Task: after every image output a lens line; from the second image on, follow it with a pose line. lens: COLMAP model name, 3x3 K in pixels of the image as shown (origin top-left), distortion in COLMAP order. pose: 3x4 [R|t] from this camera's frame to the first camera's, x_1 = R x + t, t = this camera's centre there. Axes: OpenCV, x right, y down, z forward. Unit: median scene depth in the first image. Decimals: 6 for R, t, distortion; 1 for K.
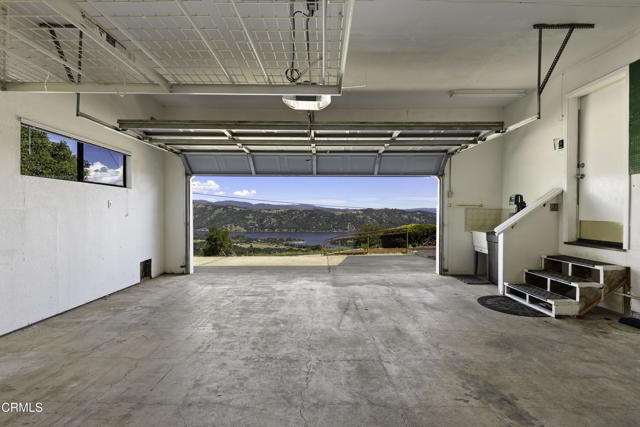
lens RADIAL K [[315.4, 0, 320.4], [0, 315.4, 211.7], [0, 0, 1]] dist [0.001425, 0.000353]
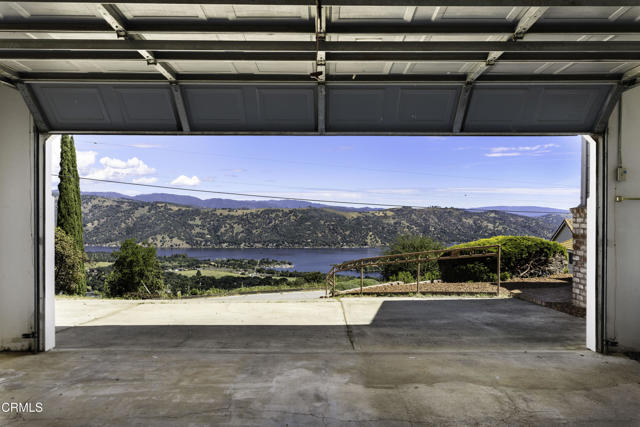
lens RADIAL K [[546.7, 0, 320.1], [0, 546.7, 215.8], [0, 0, 1]] dist [0.018827, 0.003597]
pose [[0.999999, -0.001057, 0.001372, -0.020750], [0.001049, 0.999984, 0.005583, -0.000769], [-0.001378, -0.005581, 0.999983, 0.211942]]
